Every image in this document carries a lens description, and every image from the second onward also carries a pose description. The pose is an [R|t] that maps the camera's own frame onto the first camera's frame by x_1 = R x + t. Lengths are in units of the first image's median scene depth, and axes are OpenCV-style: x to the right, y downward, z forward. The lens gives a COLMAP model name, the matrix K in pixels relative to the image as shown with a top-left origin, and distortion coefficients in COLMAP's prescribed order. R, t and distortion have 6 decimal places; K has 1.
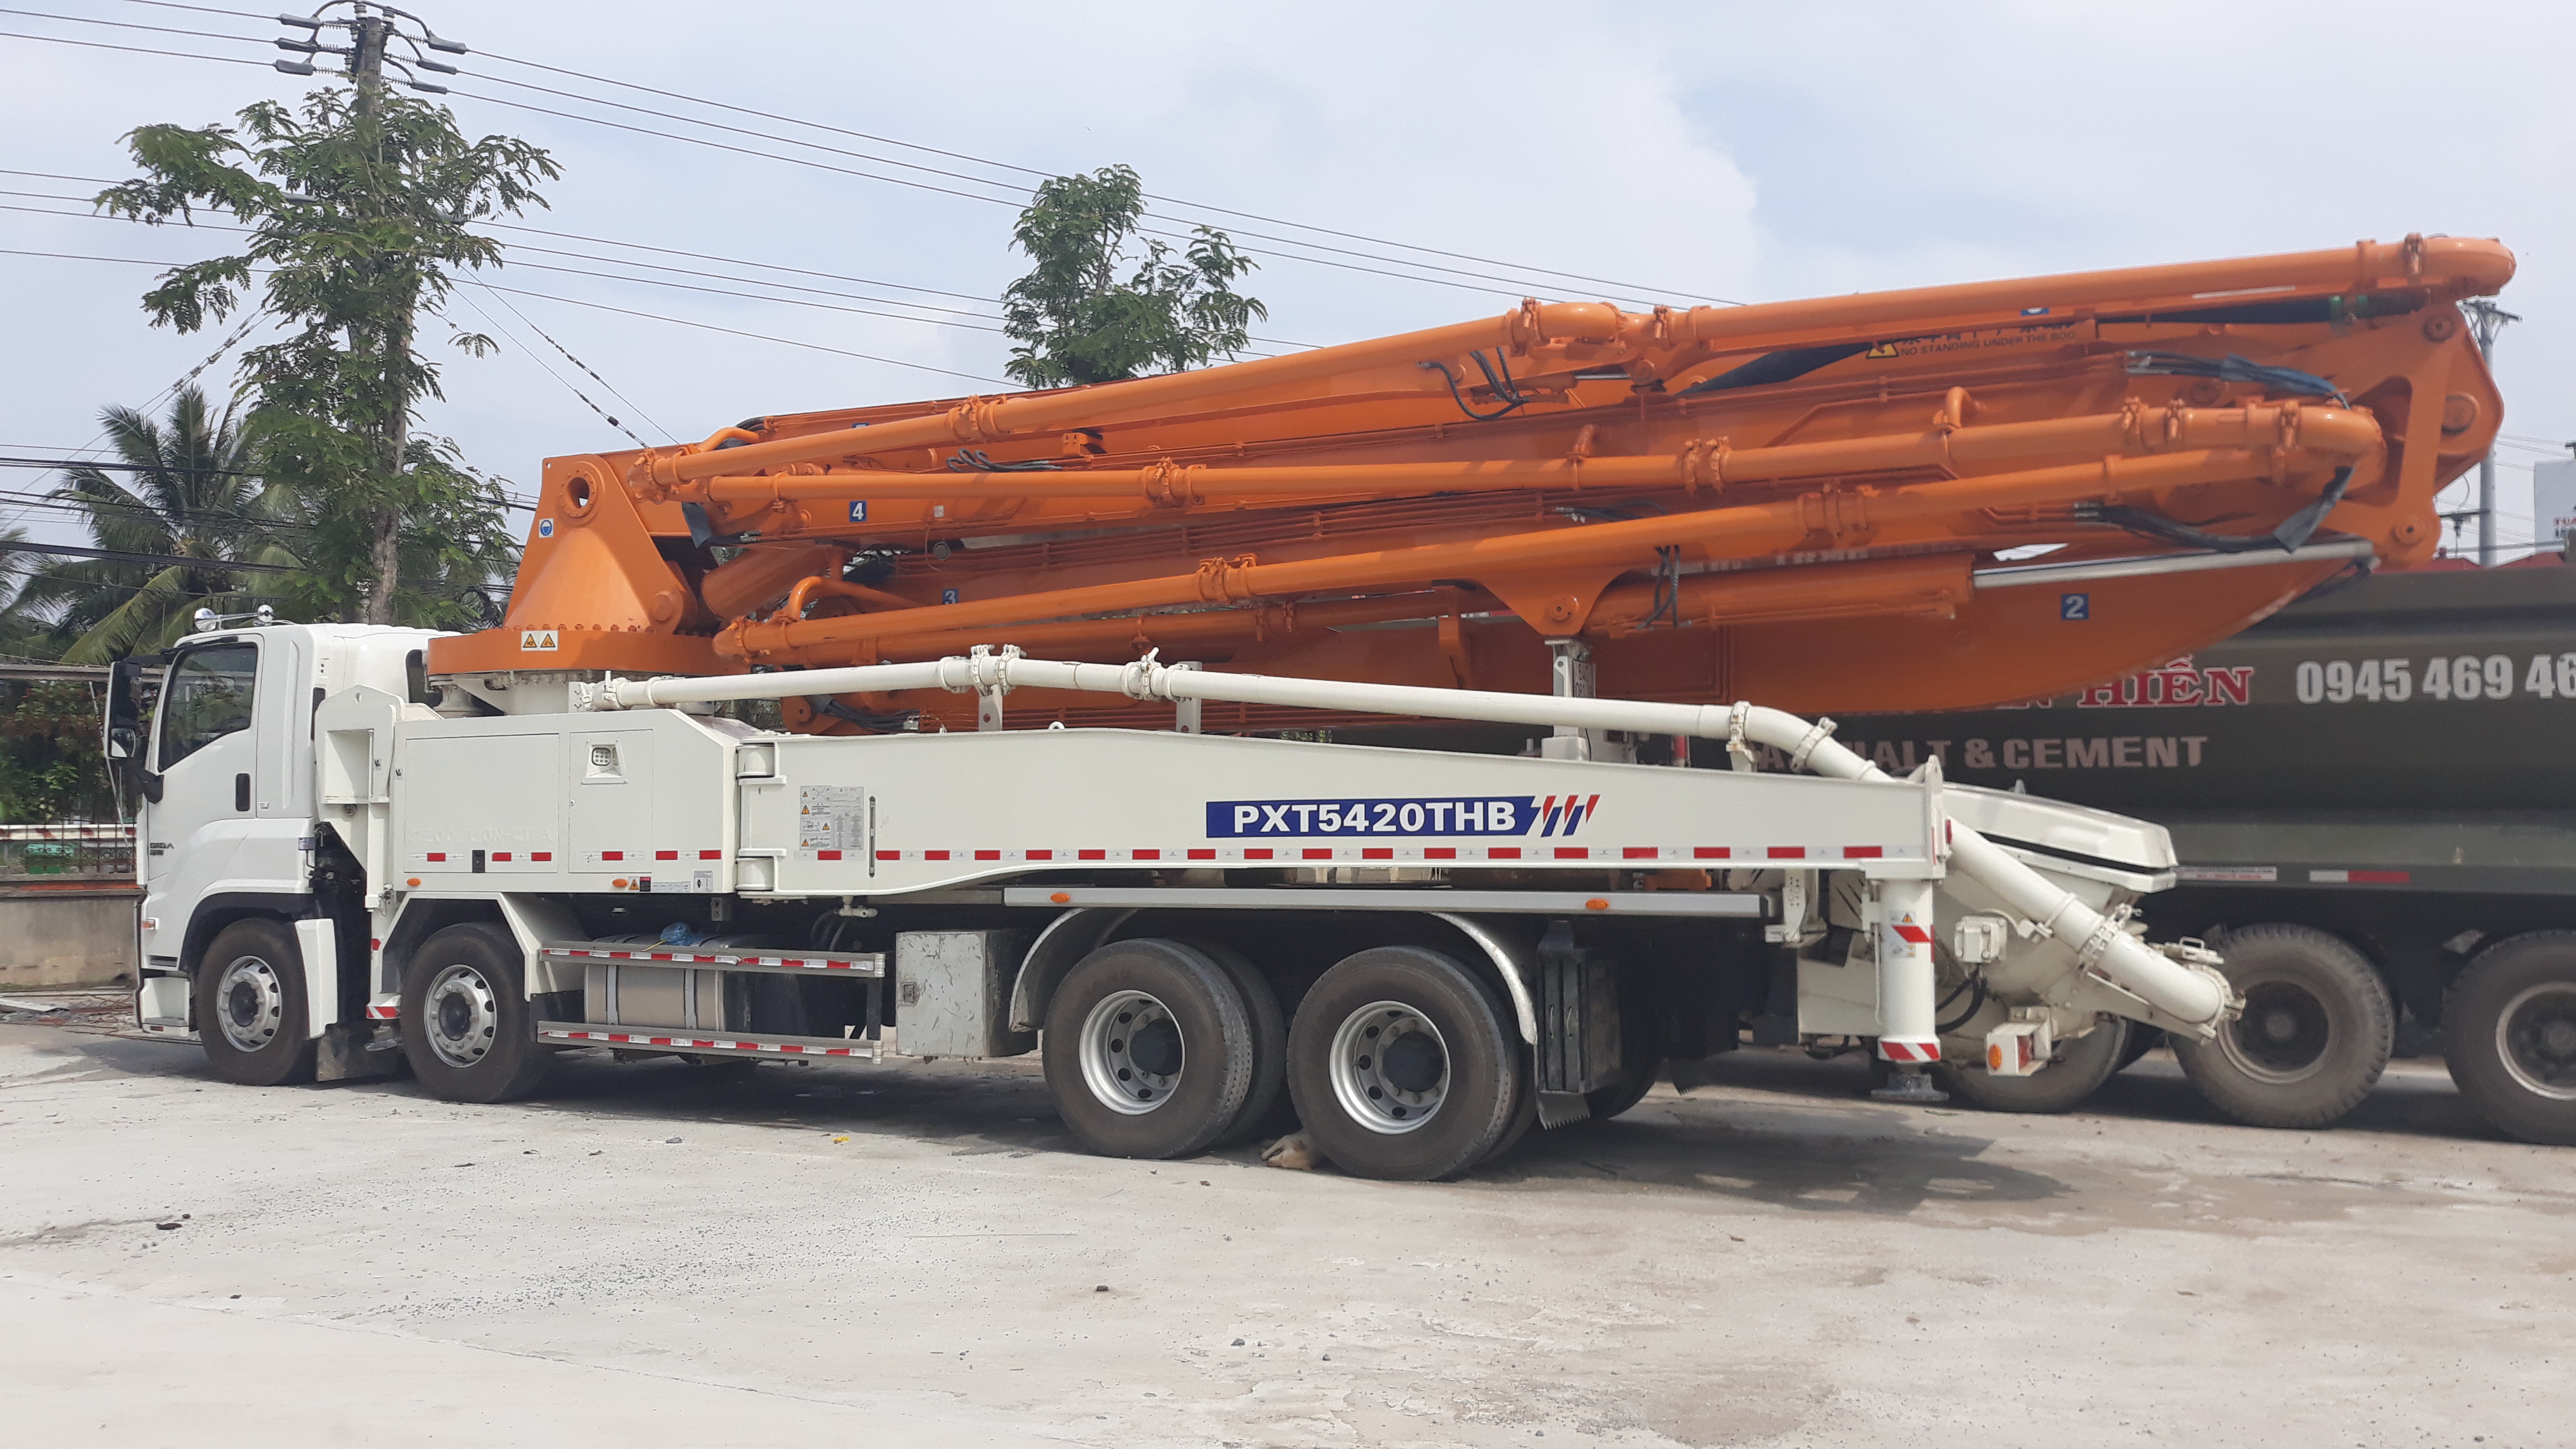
lens RADIAL K [[2058.1, 0, 1288.0], [0, 2058.1, 724.5], [0, 0, 1]] dist [0.055183, -0.171614]
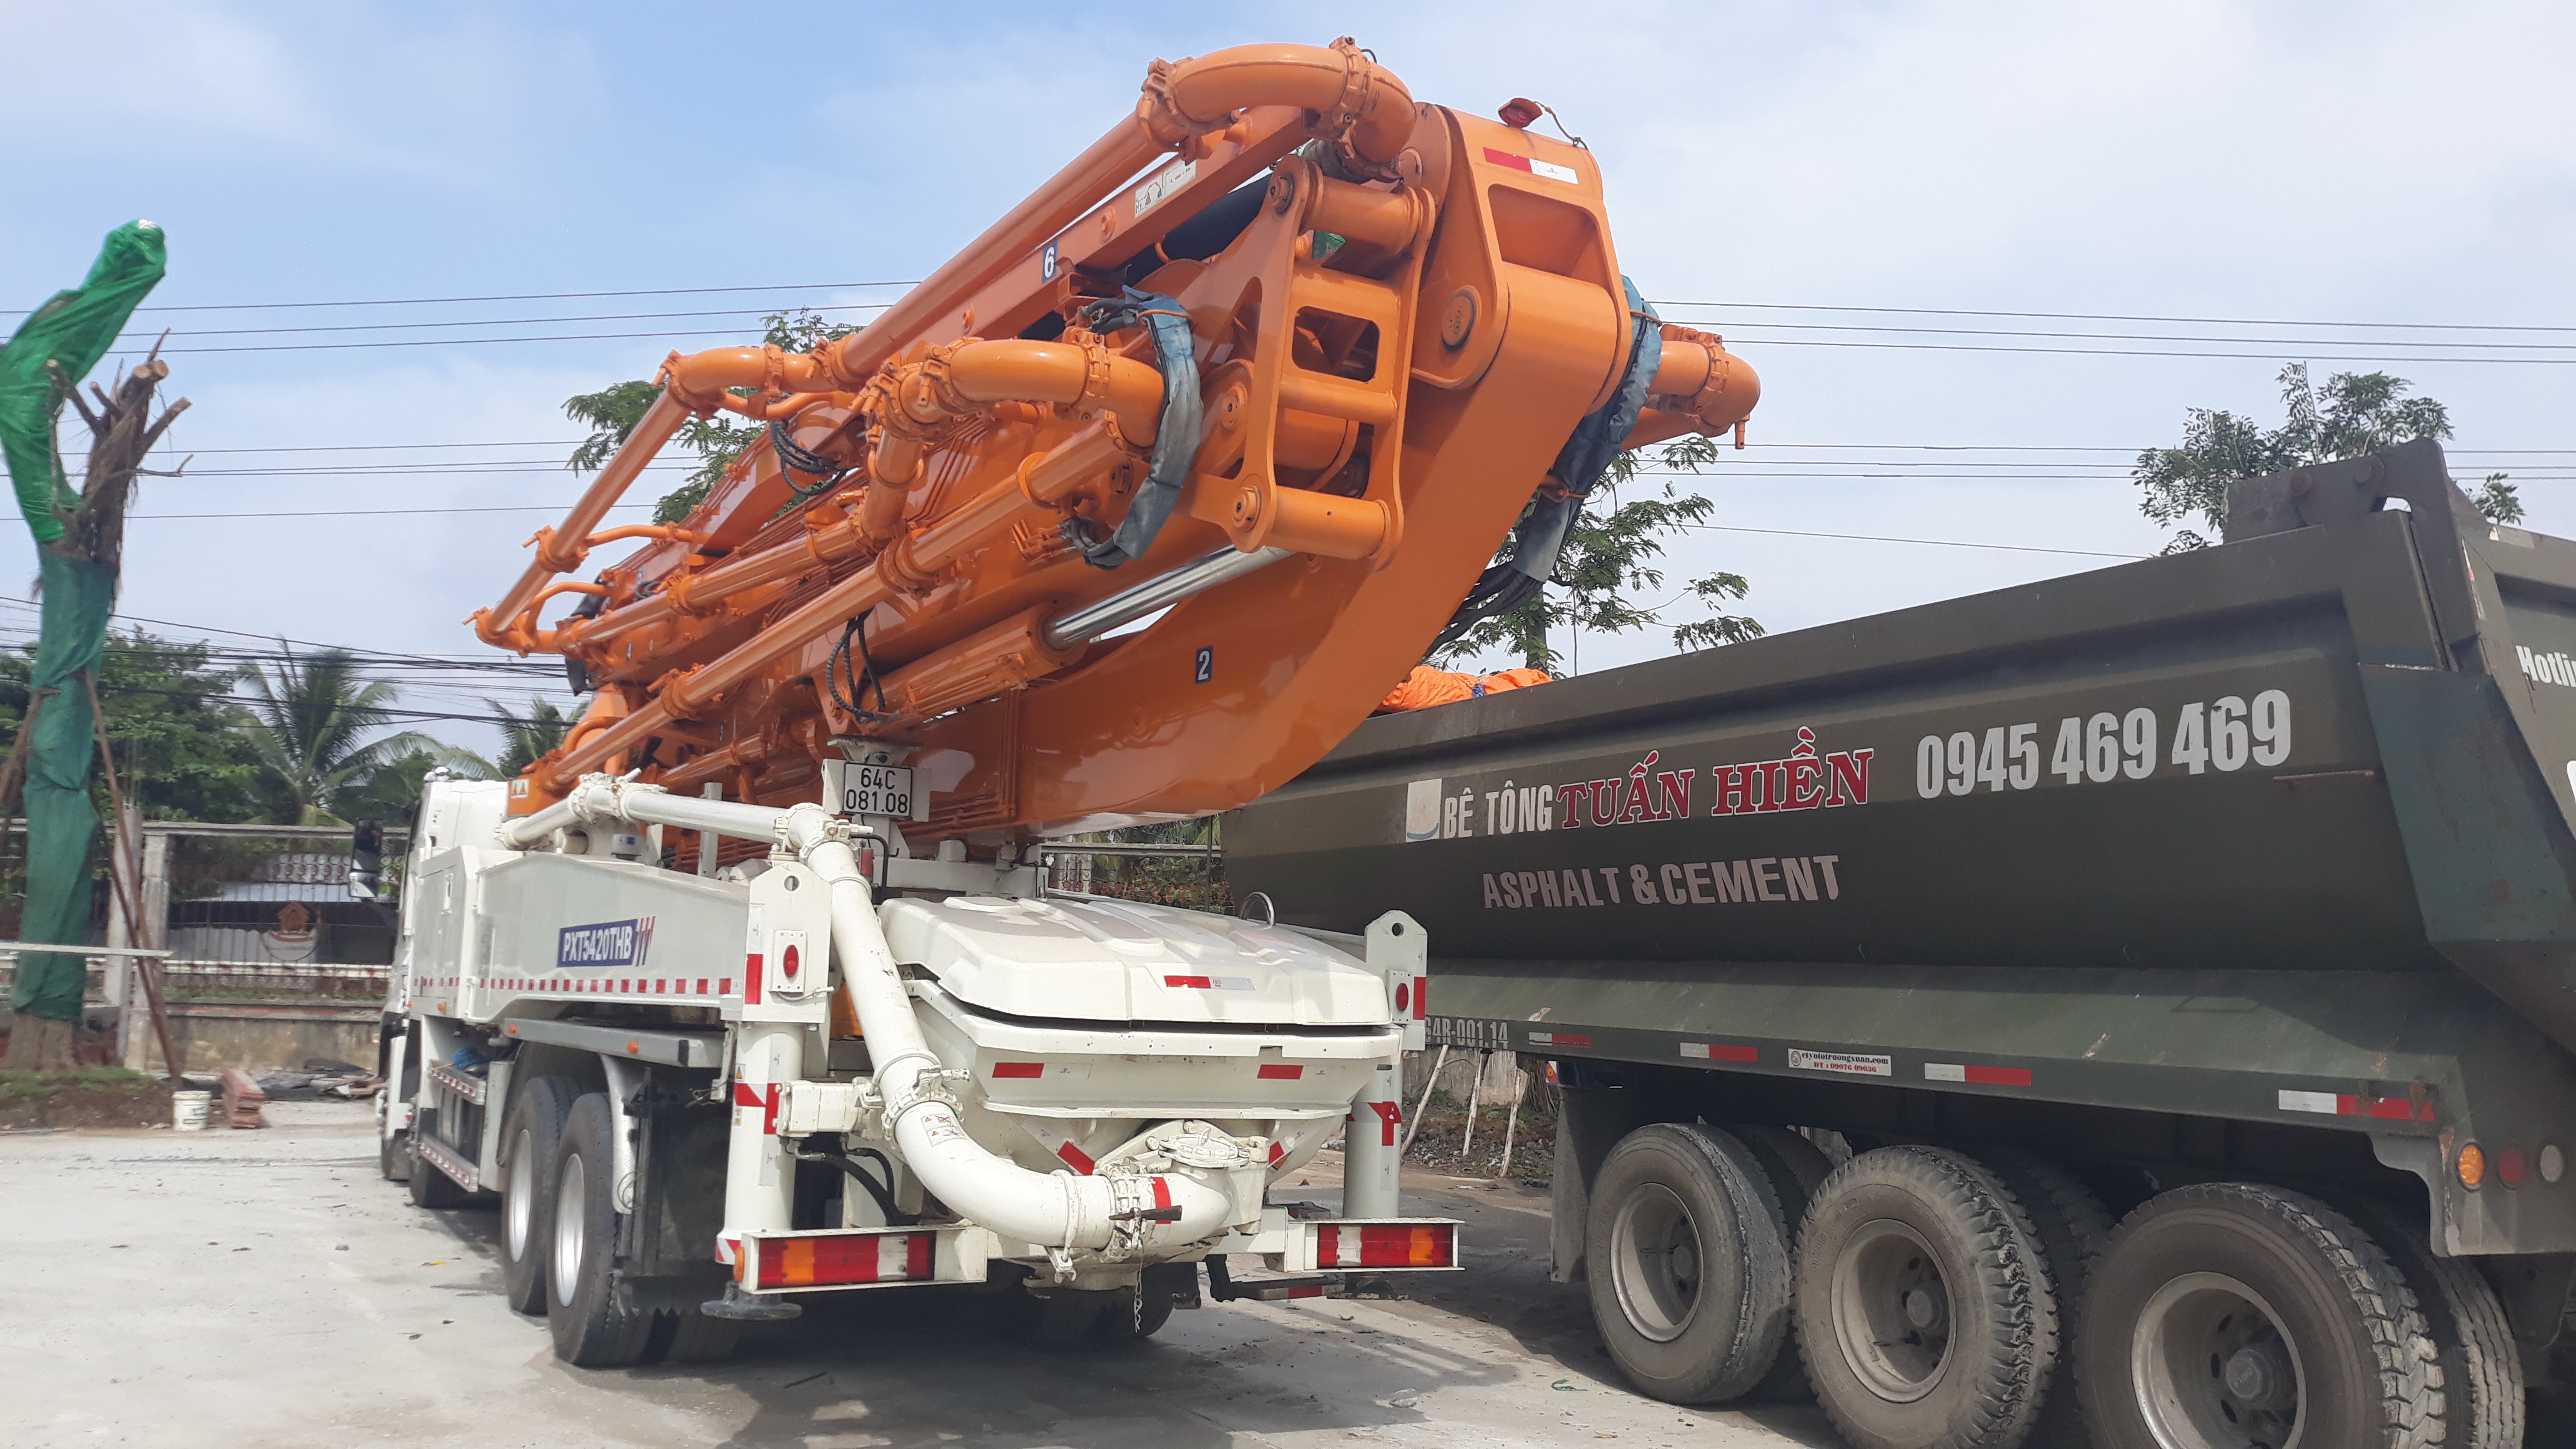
lens RADIAL K [[2058.1, 0, 1288.0], [0, 2058.1, 724.5], [0, 0, 1]] dist [0.055183, -0.171614]
pose [[0.841471, -0.044452, -0.538471, 0.678612], [-0.003355, 0.996161, -0.087477, 0.023691], [0.540292, 0.075416, 0.838091, 0.353577]]
